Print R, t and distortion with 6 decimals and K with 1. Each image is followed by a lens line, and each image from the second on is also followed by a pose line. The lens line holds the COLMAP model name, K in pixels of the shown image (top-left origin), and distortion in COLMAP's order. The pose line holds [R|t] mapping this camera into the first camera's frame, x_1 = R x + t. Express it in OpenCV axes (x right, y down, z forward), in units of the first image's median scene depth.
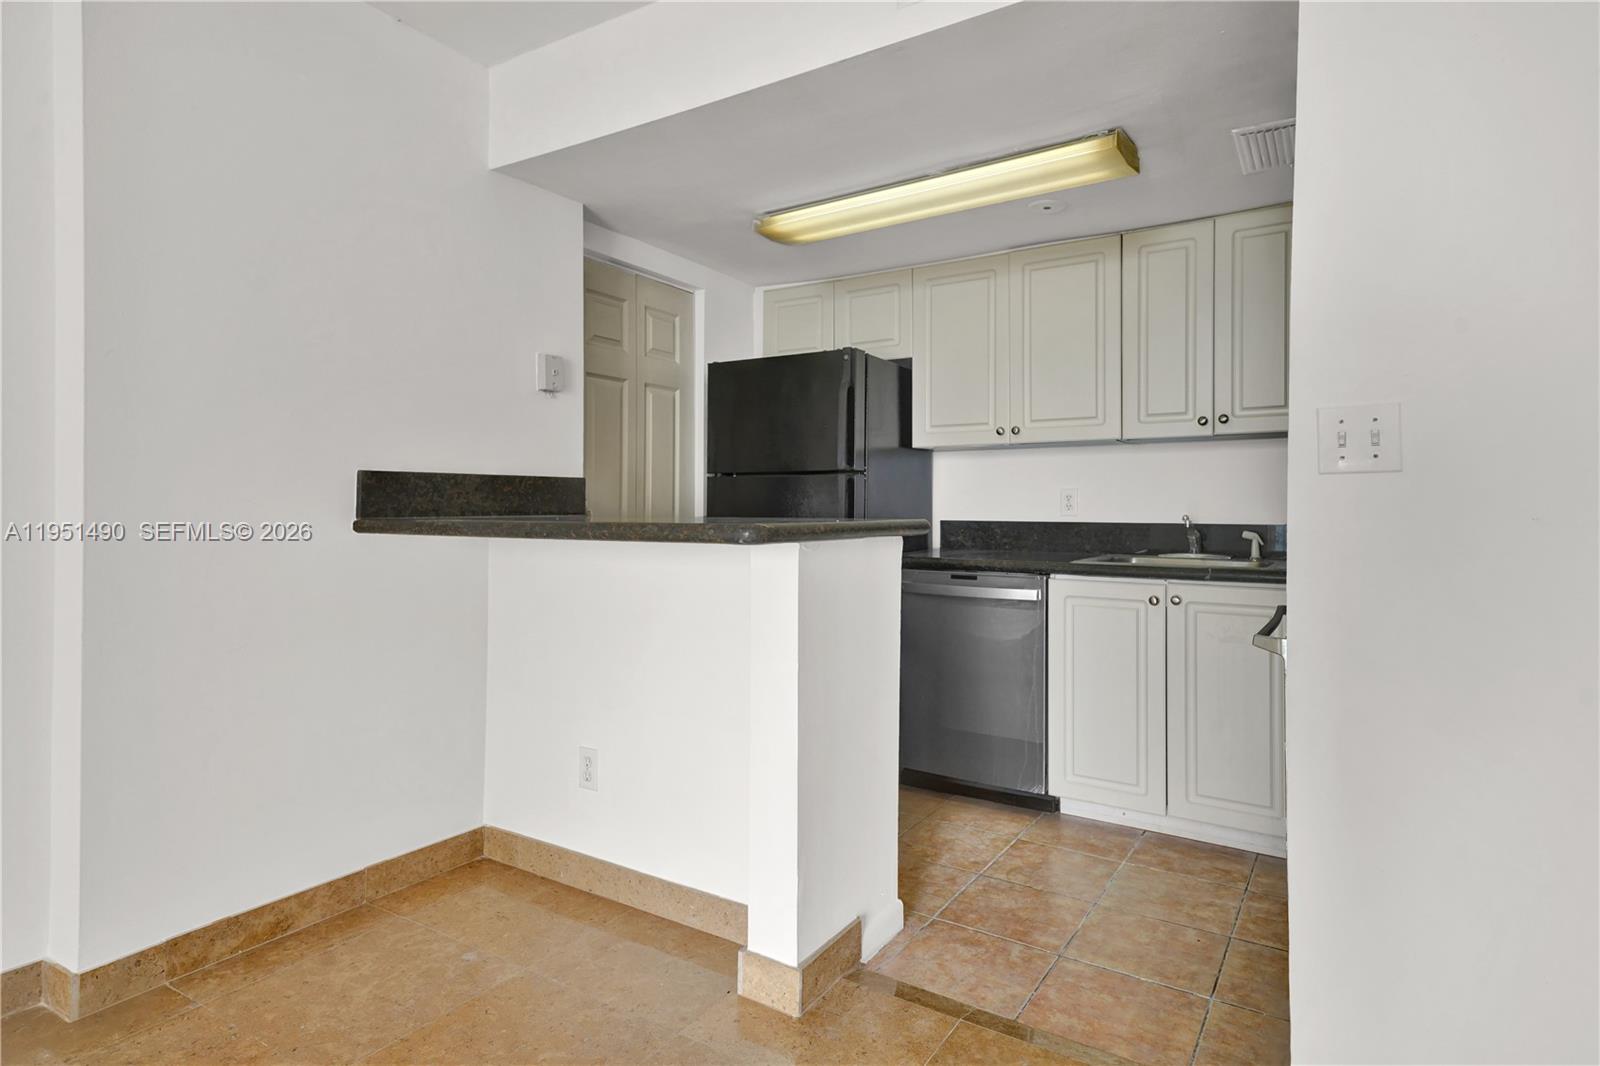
lens RADIAL K [[854.4, 0, 806.8], [0, 854.4, 524.4], [0, 0, 1]] dist [0.039881, -0.000843]
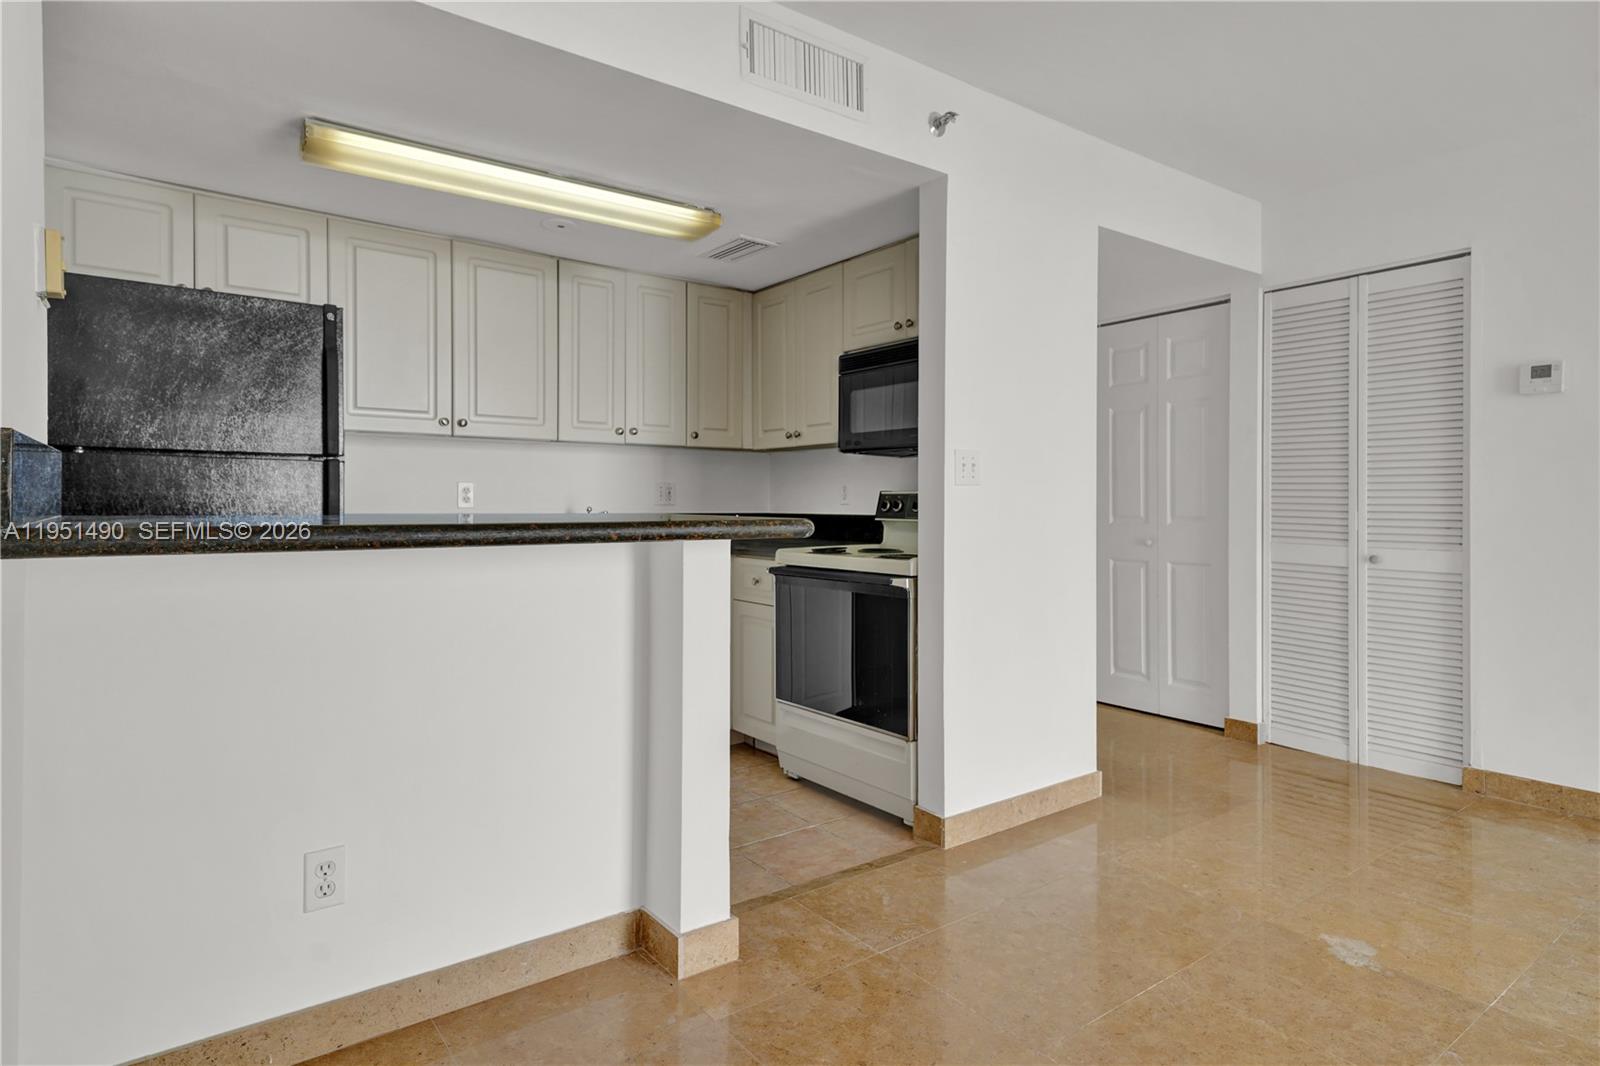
lens RADIAL K [[851.6, 0, 796.2], [0, 851.6, 509.0], [0, 0, 1]] dist [-0.003162, -0.001417]
pose [[0.360068, -0.004177, 0.932917, -0.603107], [0.018016, 0.999835, -0.002477, 0.000084], [-0.932752, 0.017700, 0.360084, 0.322240]]
